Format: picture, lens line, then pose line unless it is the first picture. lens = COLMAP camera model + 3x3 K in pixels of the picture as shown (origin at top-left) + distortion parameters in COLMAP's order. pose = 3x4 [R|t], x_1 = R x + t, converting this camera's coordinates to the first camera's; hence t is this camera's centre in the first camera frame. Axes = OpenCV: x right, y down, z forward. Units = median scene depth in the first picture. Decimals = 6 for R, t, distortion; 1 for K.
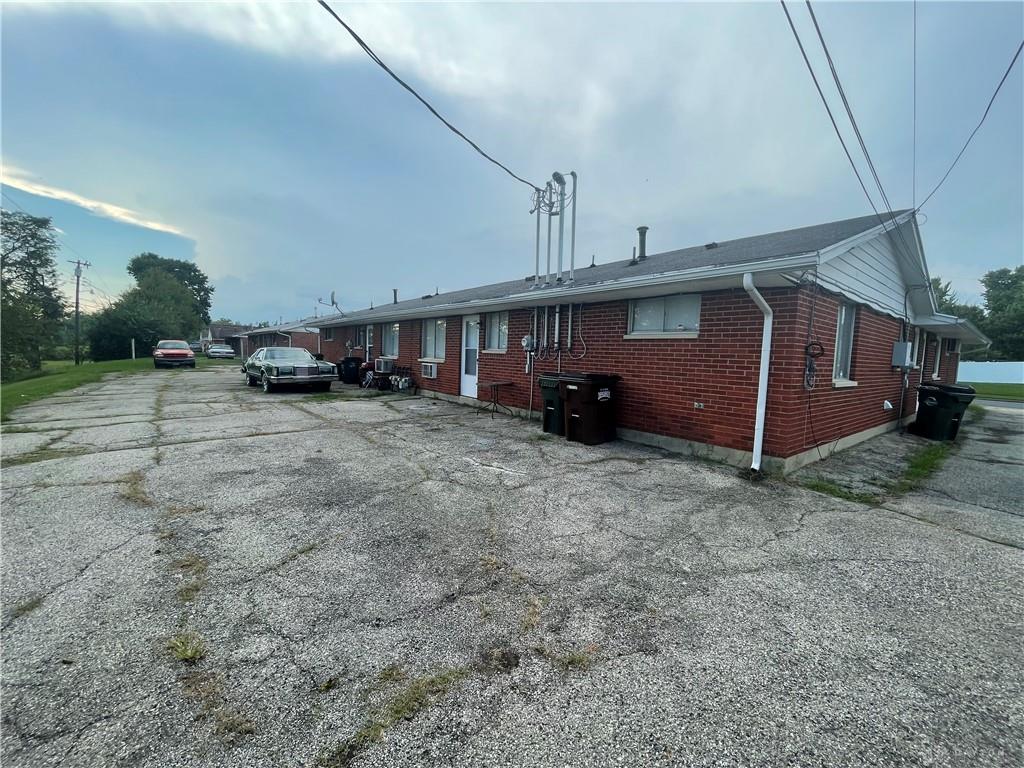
lens RADIAL K [[414.4, 0, 510.1], [0, 414.4, 384.0], [0, 0, 1]] dist [-0.000183, 0.000174]
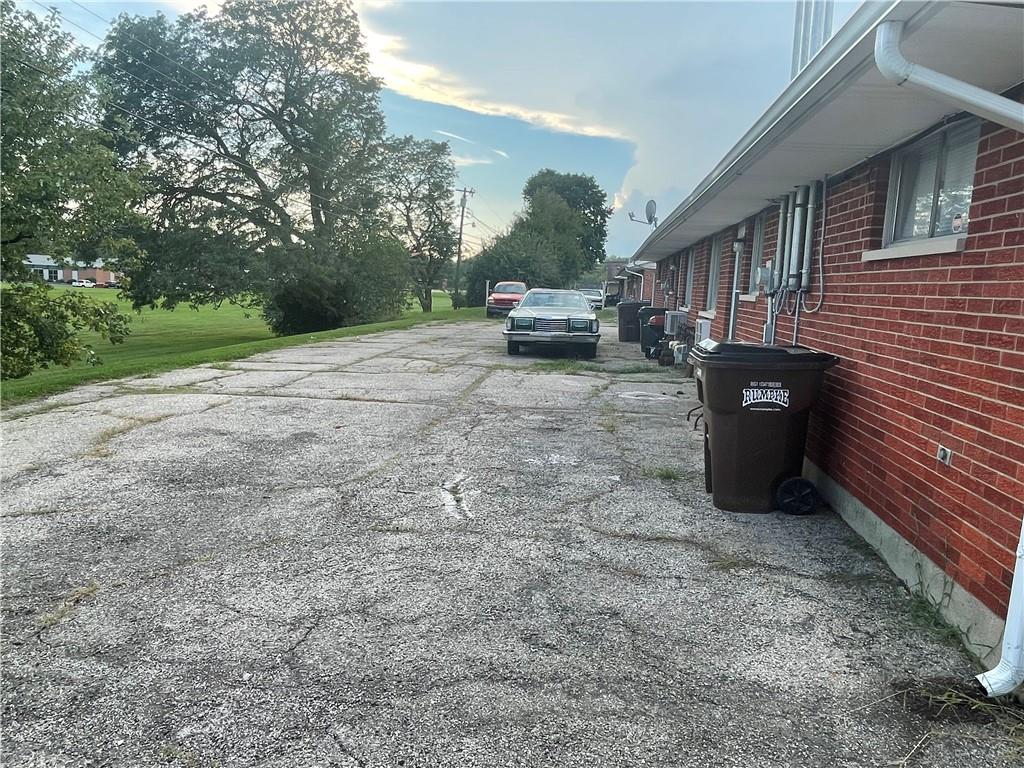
lens RADIAL K [[712.8, 0, 506.2], [0, 712.8, 383.4], [0, 0, 1]] dist [0.000567, -0.000766]
pose [[0.692148, 0.100179, -0.714770, 0.643499], [-0.077341, 0.994913, 0.064550, -0.015878], [0.717600, 0.010603, 0.696375, 0.364493]]
